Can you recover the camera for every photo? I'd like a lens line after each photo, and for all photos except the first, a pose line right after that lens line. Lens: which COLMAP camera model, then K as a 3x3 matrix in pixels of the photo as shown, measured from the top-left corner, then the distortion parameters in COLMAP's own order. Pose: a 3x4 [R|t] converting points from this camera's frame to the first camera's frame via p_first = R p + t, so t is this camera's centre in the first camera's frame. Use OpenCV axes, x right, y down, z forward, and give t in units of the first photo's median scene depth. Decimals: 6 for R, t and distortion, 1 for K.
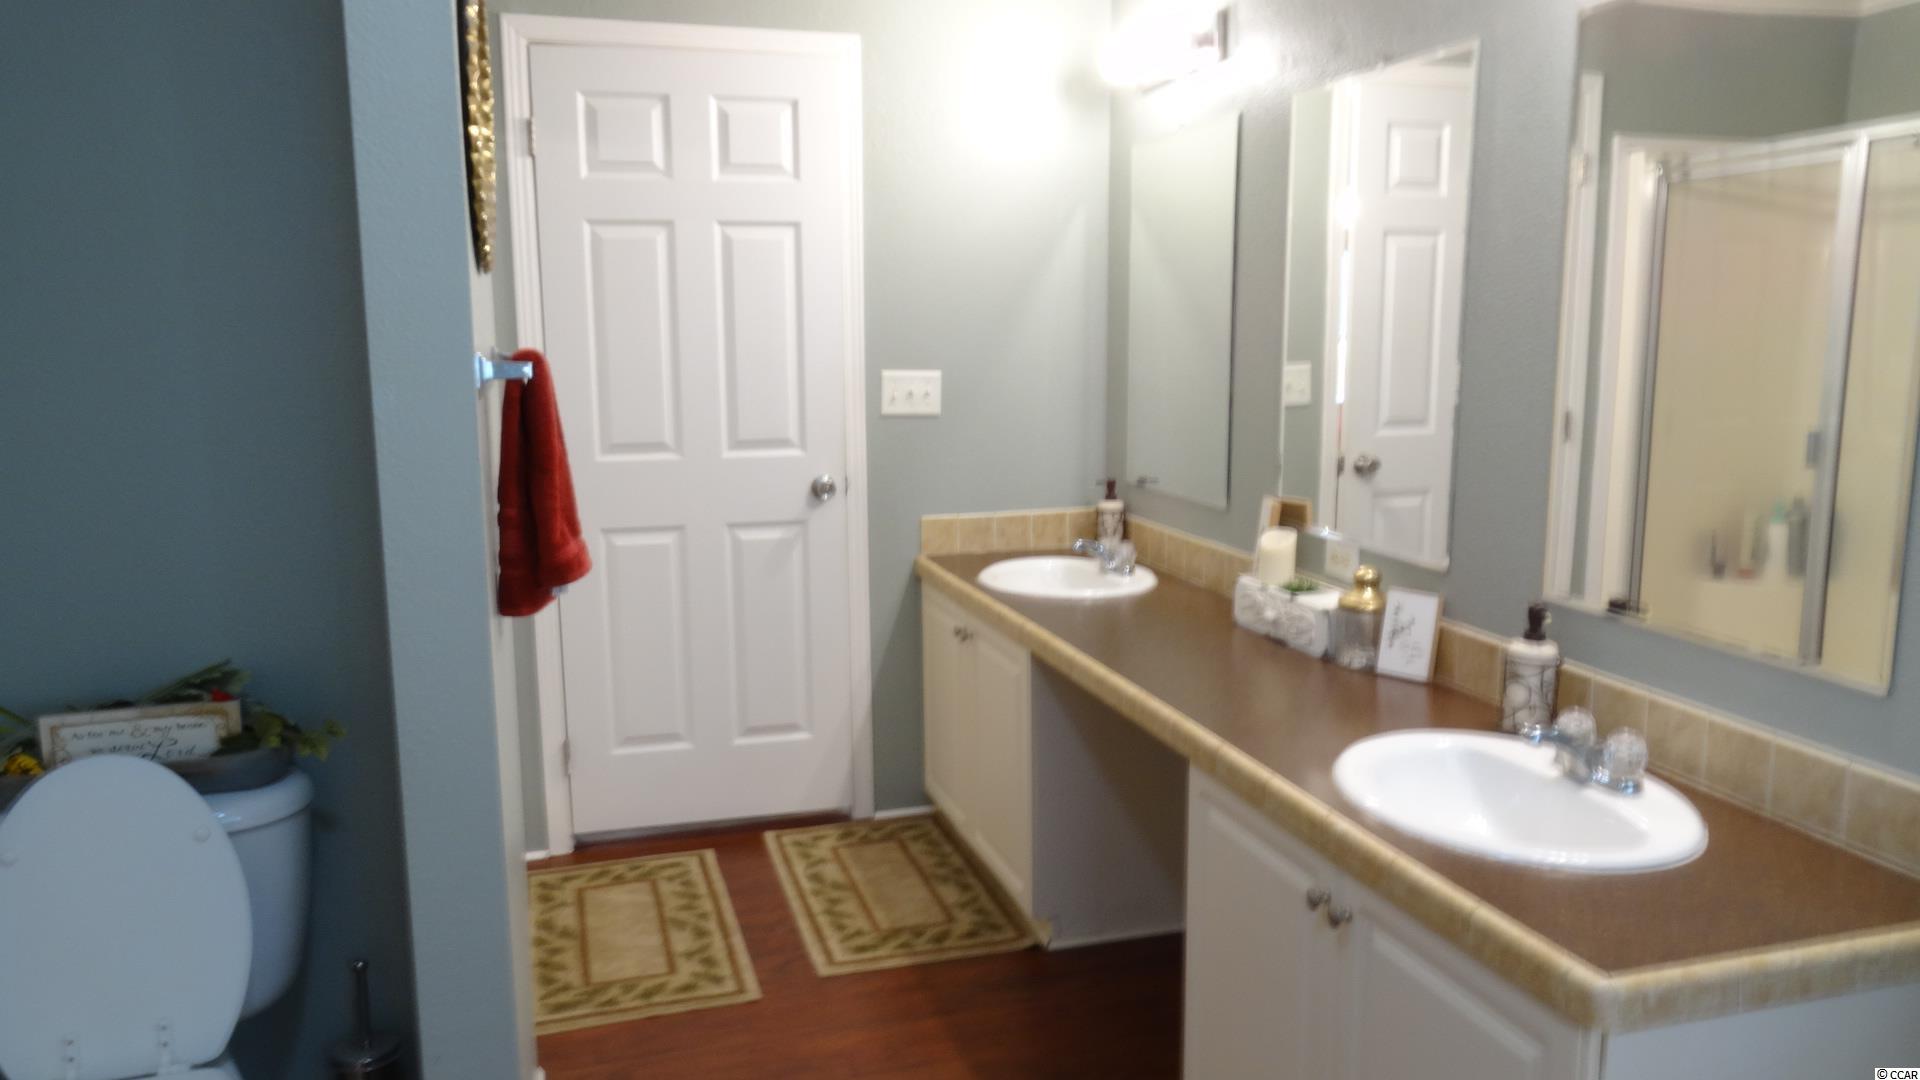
lens RADIAL K [[1372.7, 0, 952.7], [0, 1372.7, 535.9], [0, 0, 1]] dist [0.000340, 0.002292]
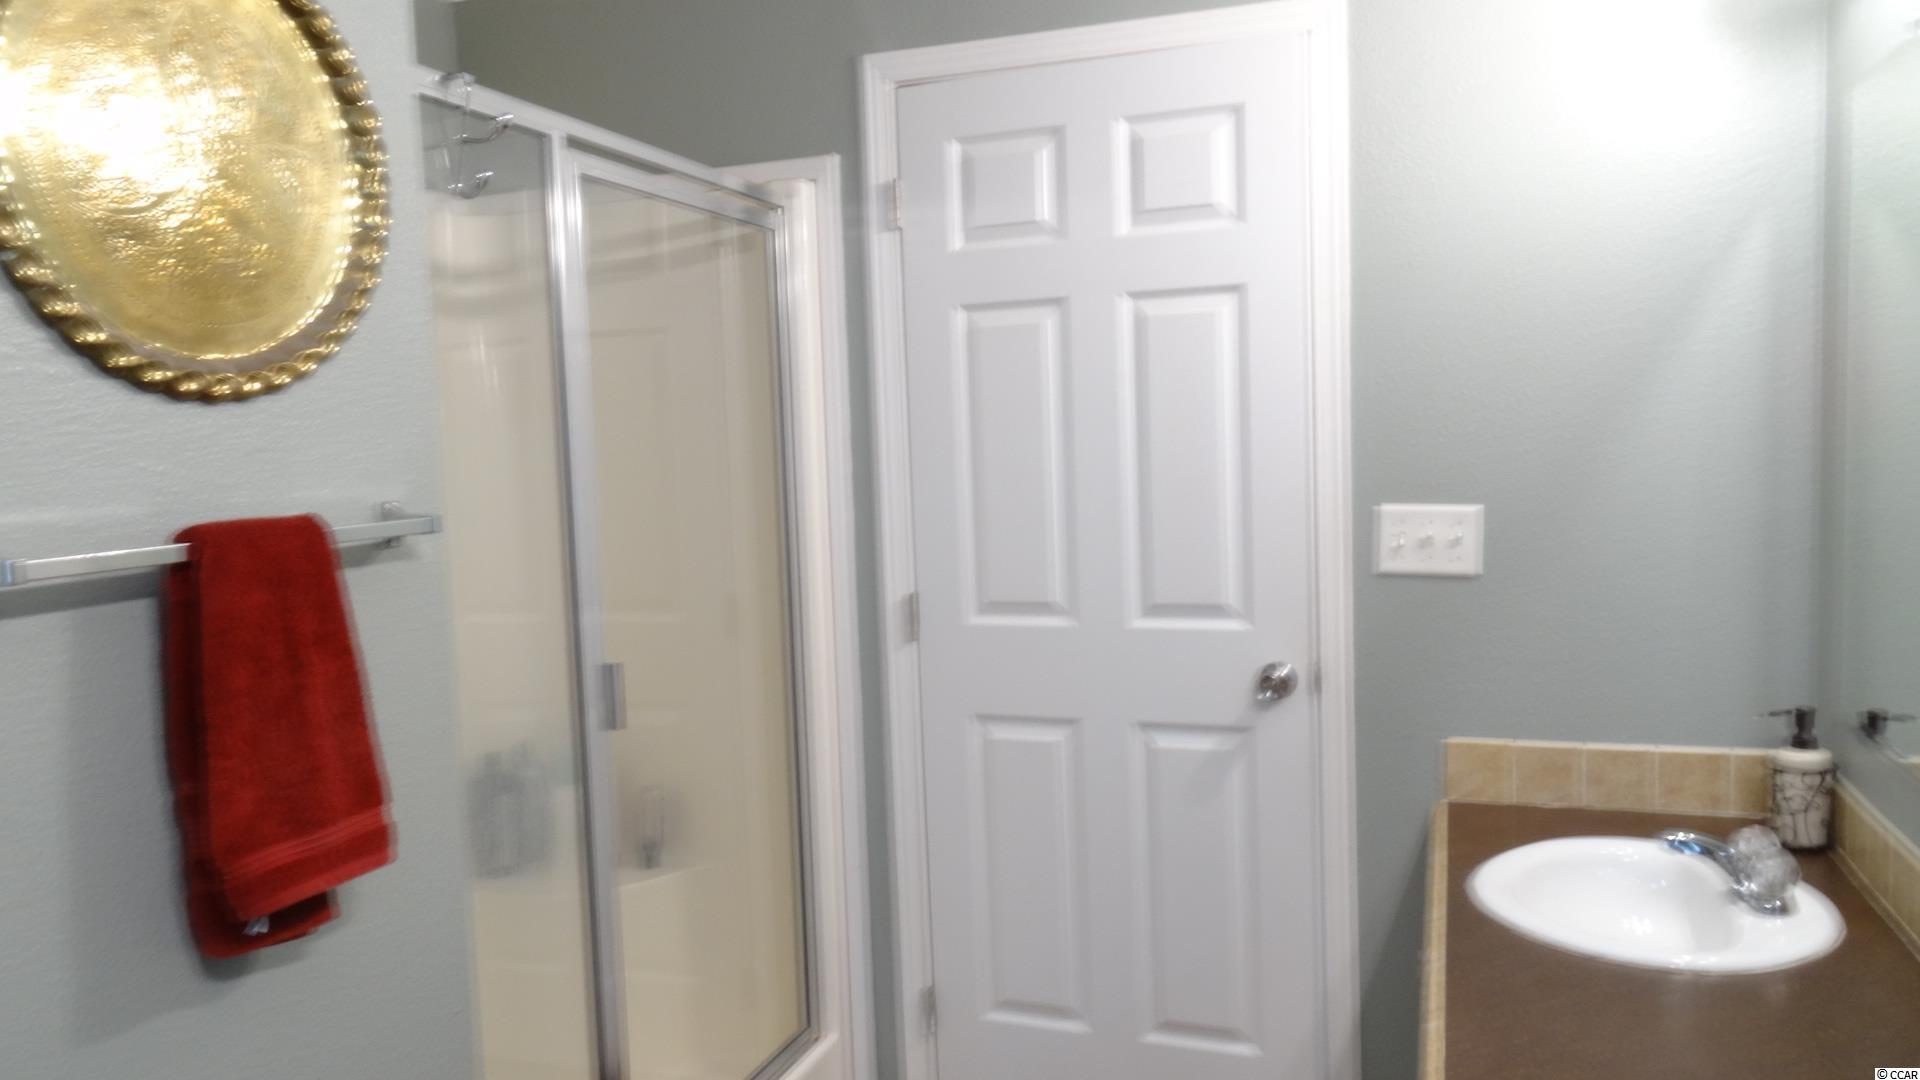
lens RADIAL K [[1372.7, 0, 965.0], [0, 1372.7, 522.6], [0, 0, 1]] dist [0.000340, 0.002292]
pose [[0.802218, 0.021368, -0.596648, 0.189960], [-0.059627, 0.997230, -0.044457, -0.078062], [0.594046, 0.071240, 0.801271, 0.407457]]
